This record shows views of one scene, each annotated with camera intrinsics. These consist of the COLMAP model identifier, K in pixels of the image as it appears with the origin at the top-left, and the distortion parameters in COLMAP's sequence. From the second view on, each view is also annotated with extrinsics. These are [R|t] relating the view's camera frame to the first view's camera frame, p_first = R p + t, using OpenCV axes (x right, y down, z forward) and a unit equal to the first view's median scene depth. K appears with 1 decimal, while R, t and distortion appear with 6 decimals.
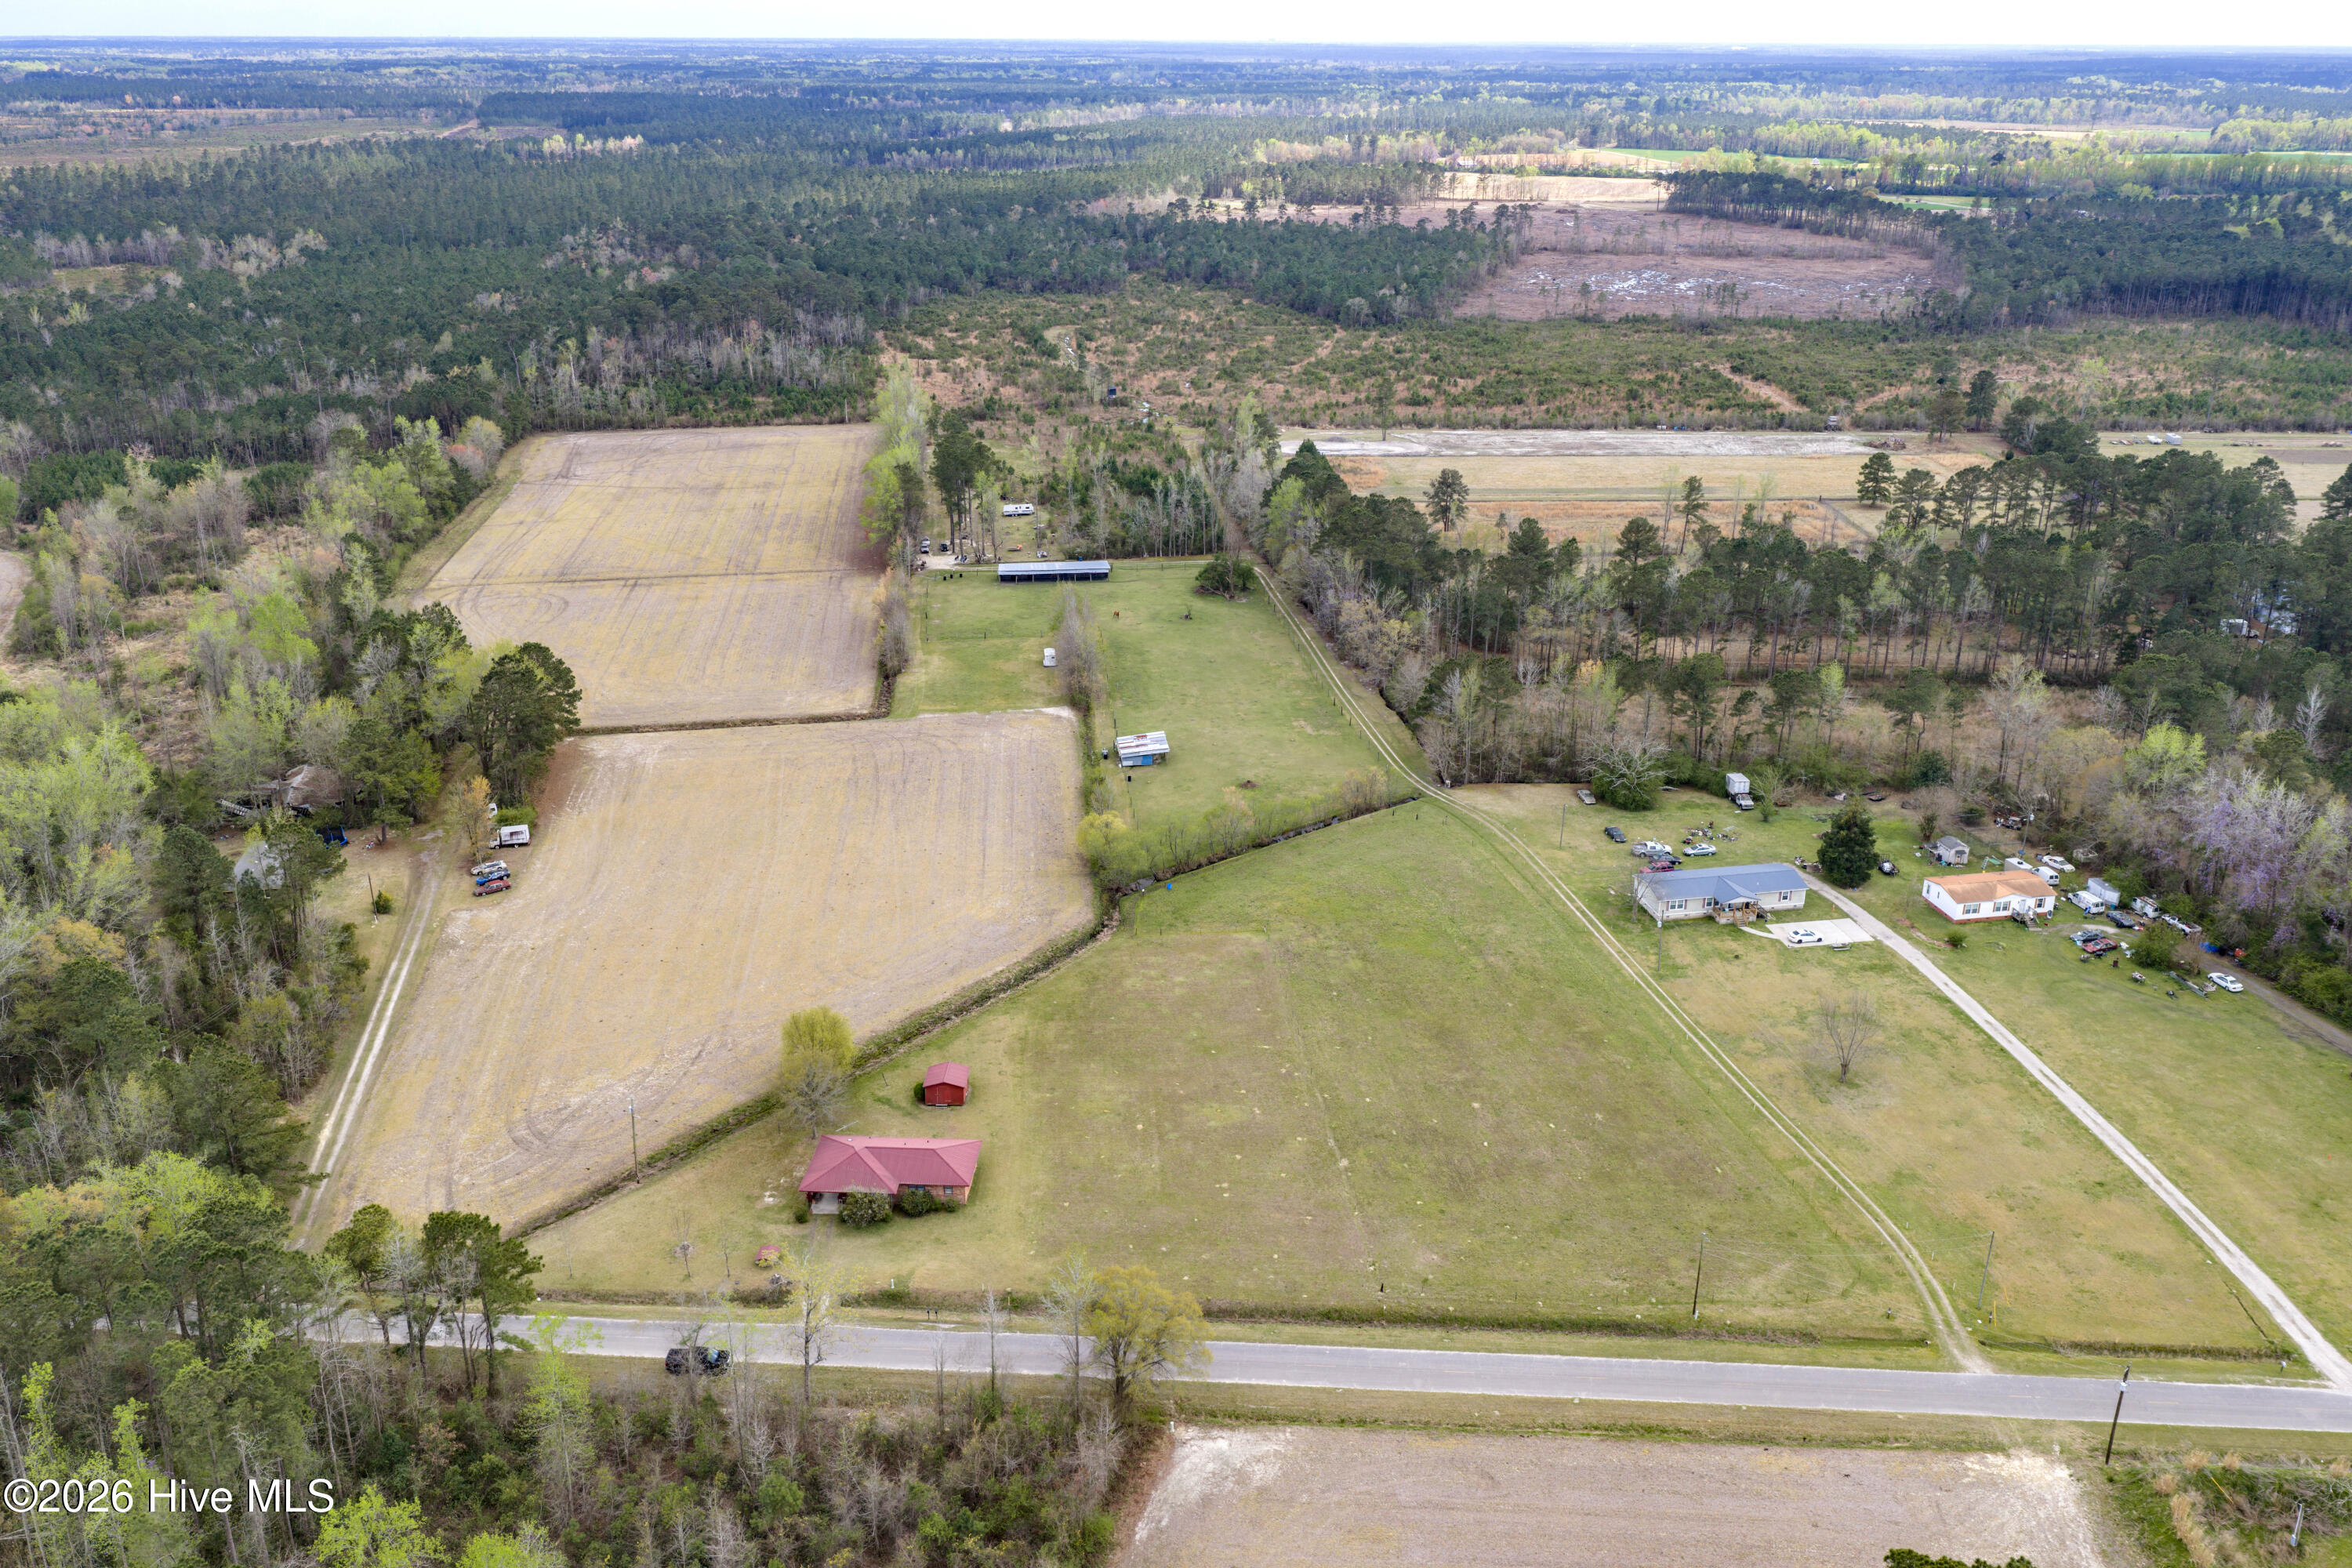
lens RADIAL K [[1941.2, 0, 1182.0], [0, 1941.2, 784.8], [0, 0, 1]] dist [0.006324, -0.011150]
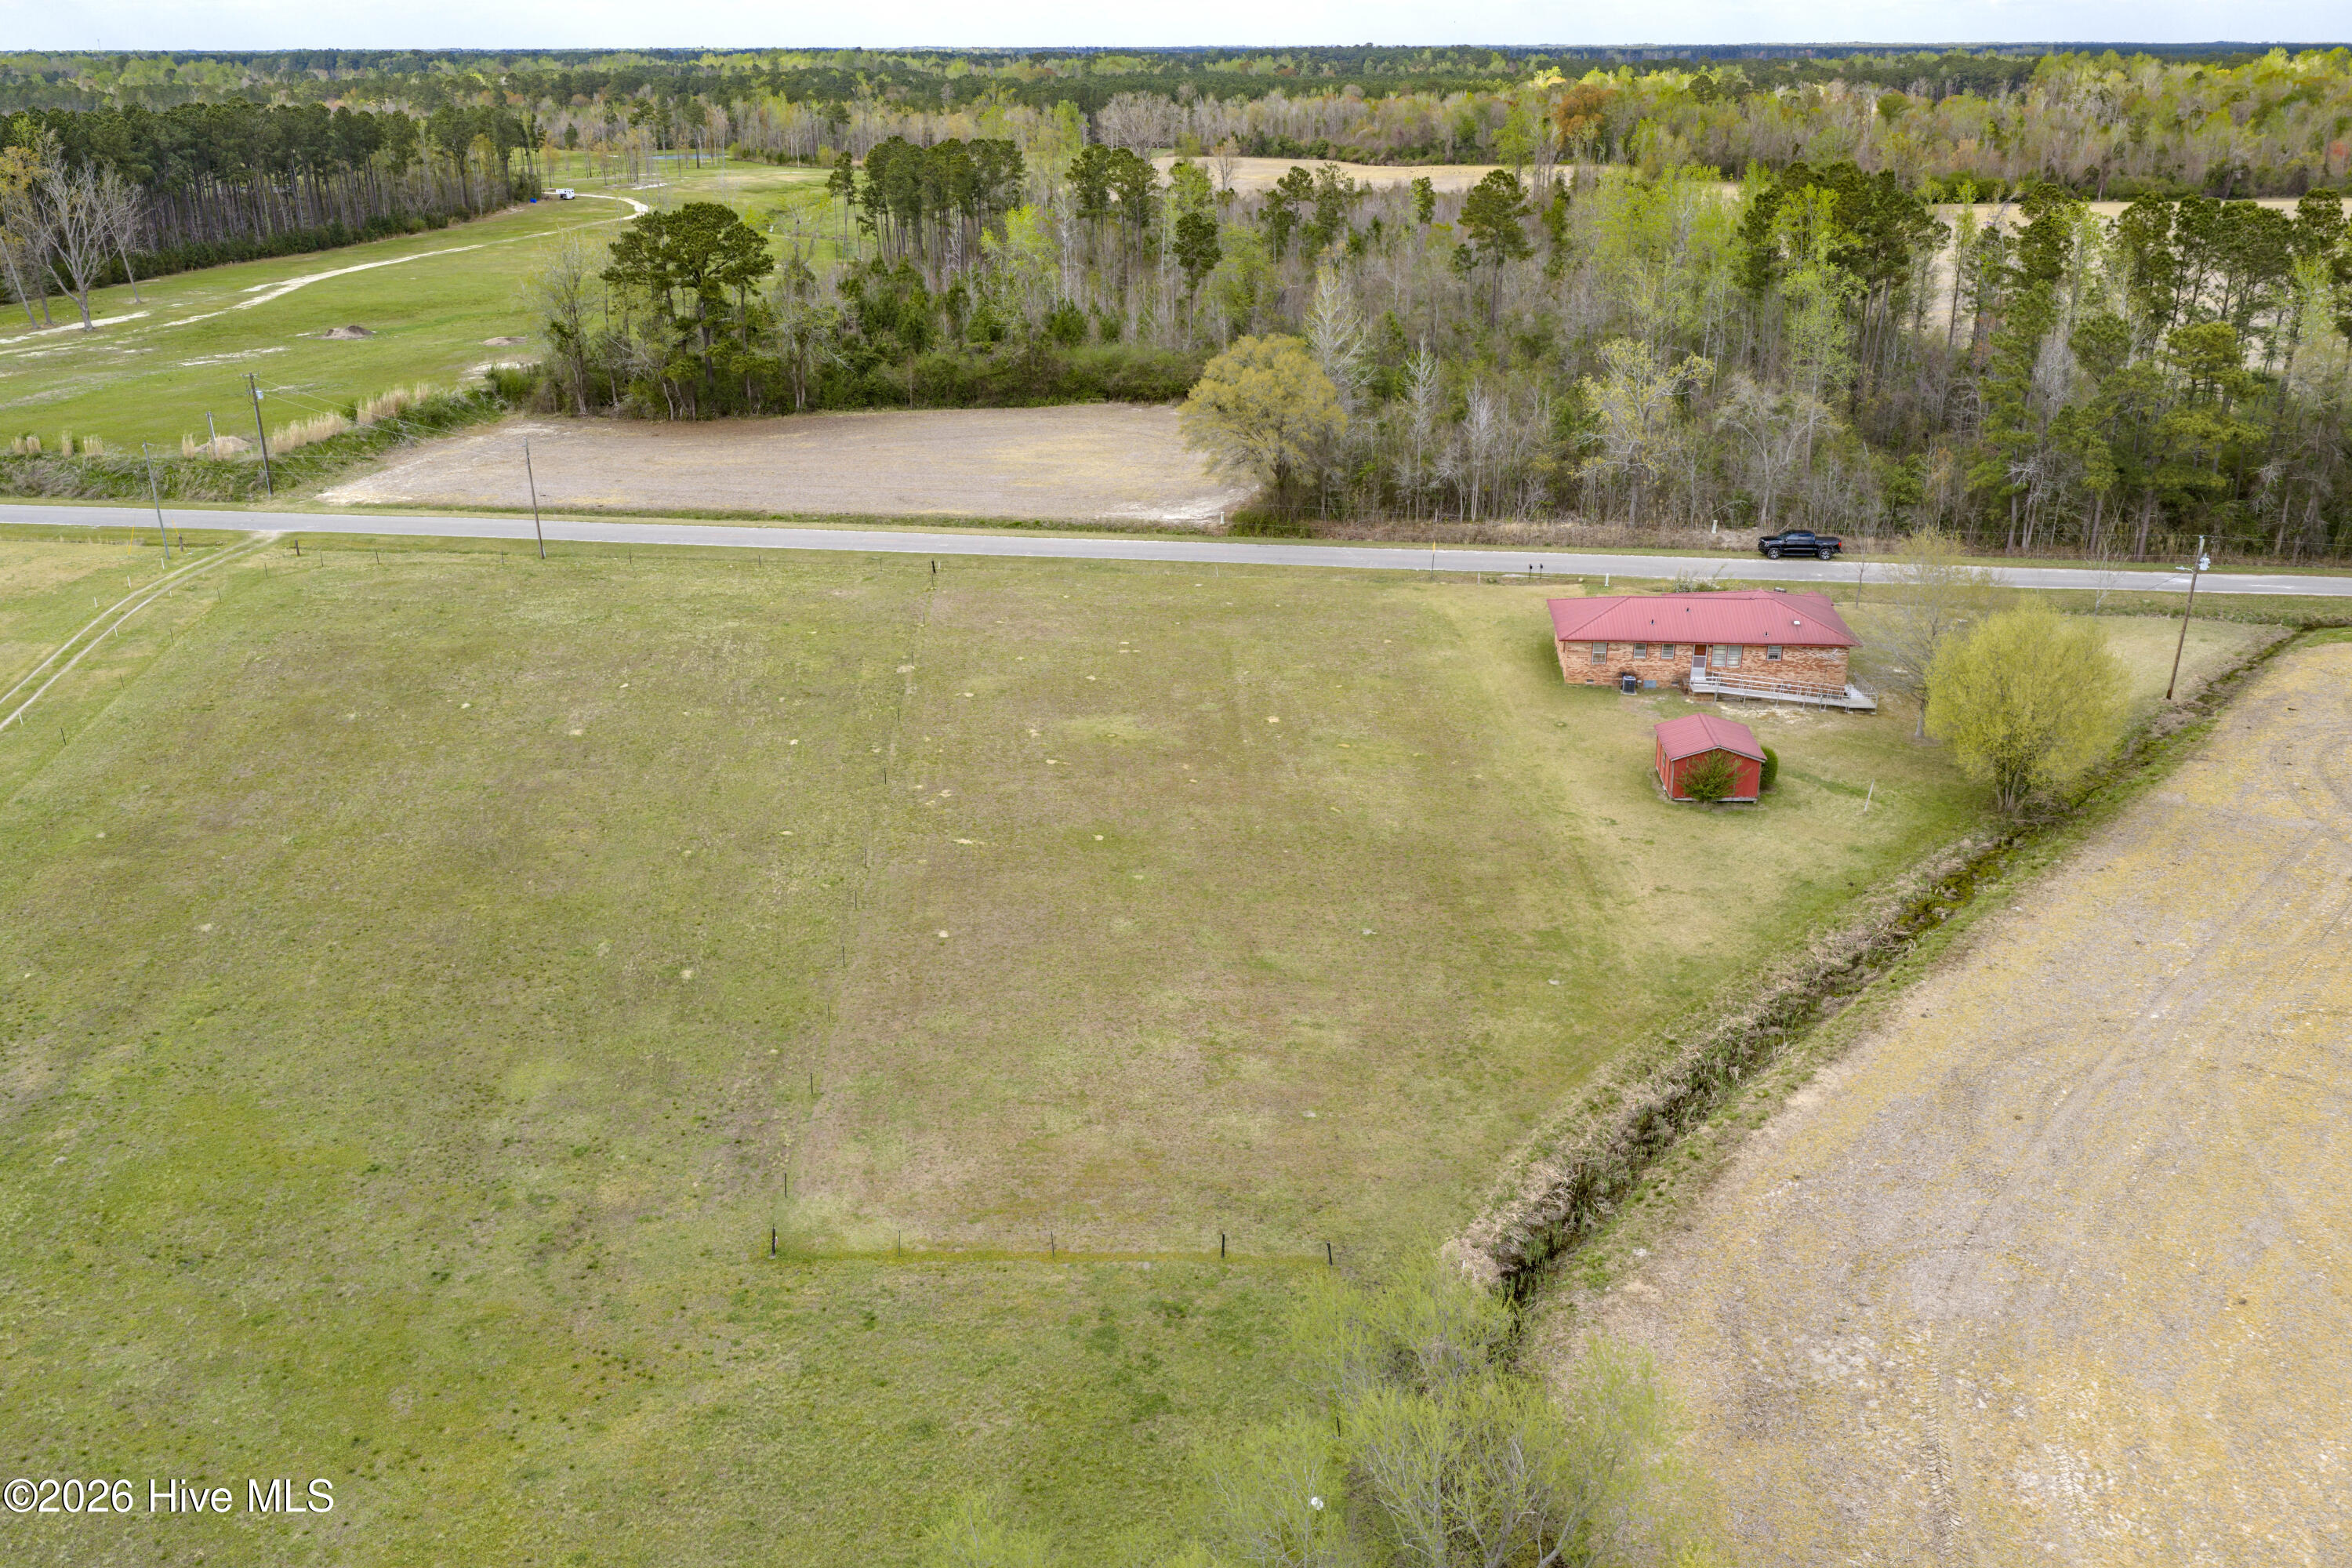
lens RADIAL K [[1941.2, 0, 1182.0], [0, 1941.2, 784.8], [0, 0, 1]] dist [0.006324, -0.011150]
pose [[-0.999275, -0.016558, 0.034291, -0.009945], [0.010555, 0.744788, 0.667218, -0.093056], [-0.036587, 0.667096, -0.744073, 0.877457]]
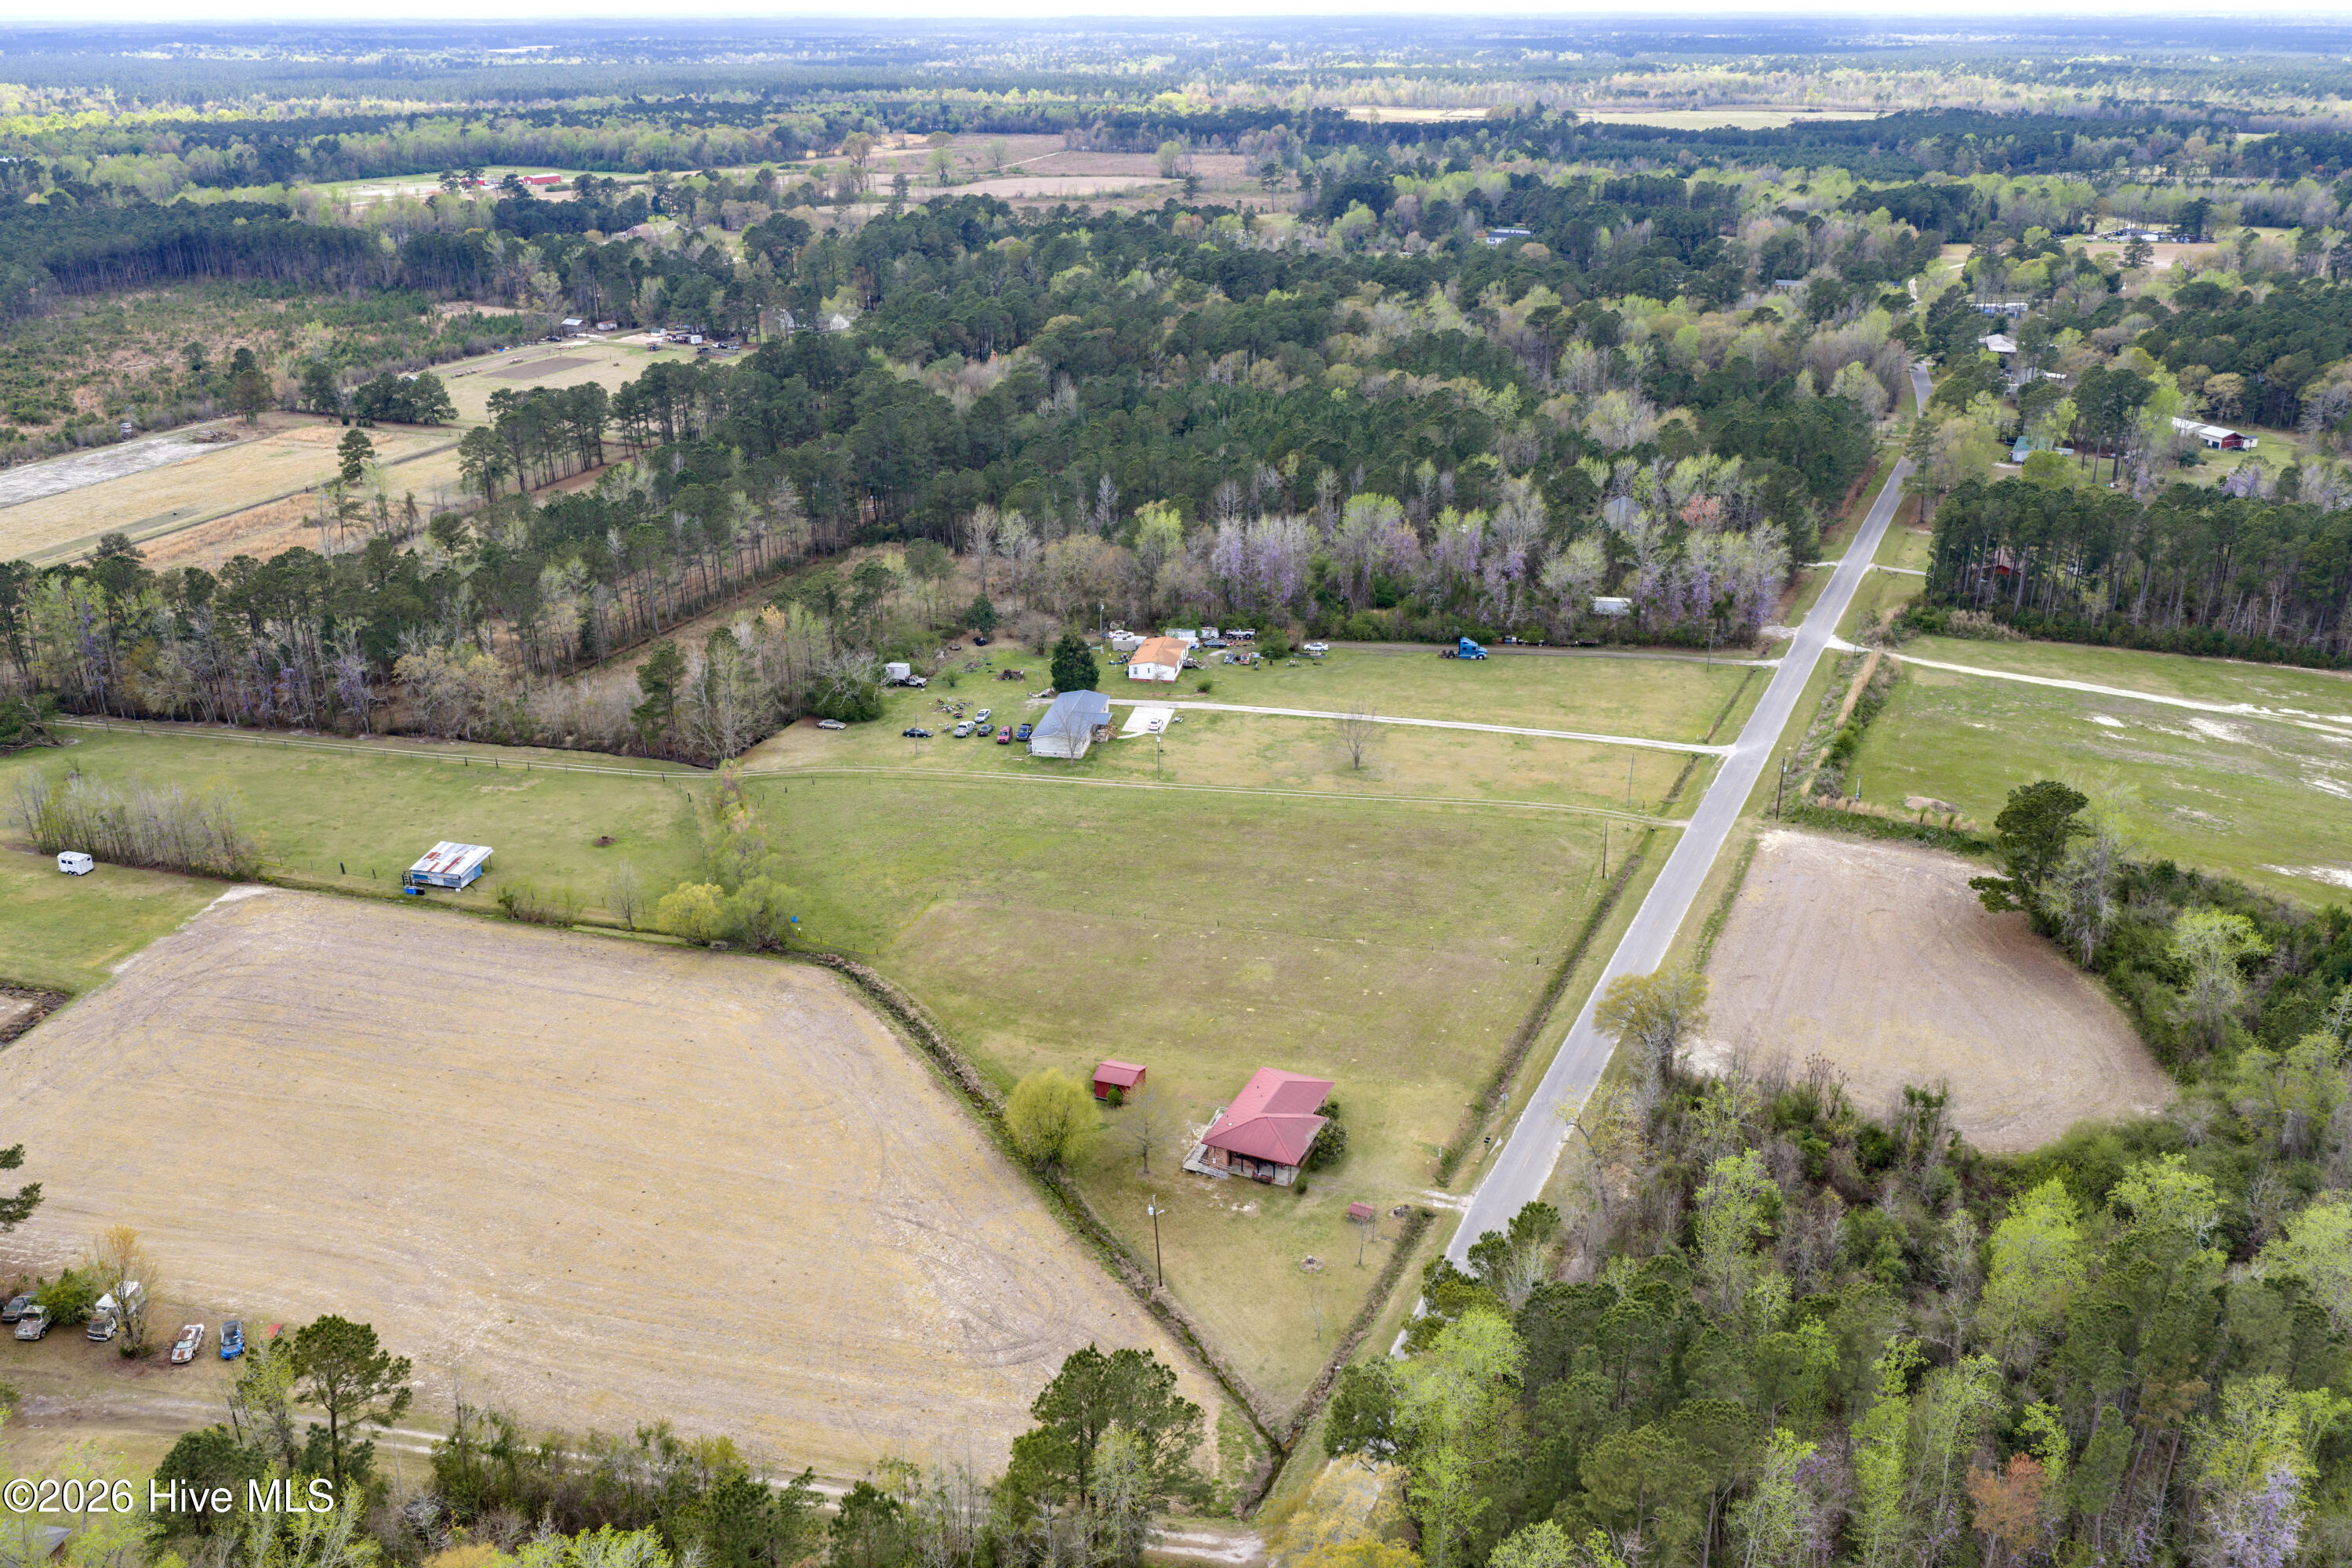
lens RADIAL K [[1941.2, 0, 1182.0], [0, 1941.2, 784.8], [0, 0, 1]] dist [0.006324, -0.011150]
pose [[0.359574, -0.353194, 0.863690, -0.596180], [0.340375, 0.911467, 0.231025, -0.131657], [-0.868822, 0.210908, 0.447959, 0.324929]]
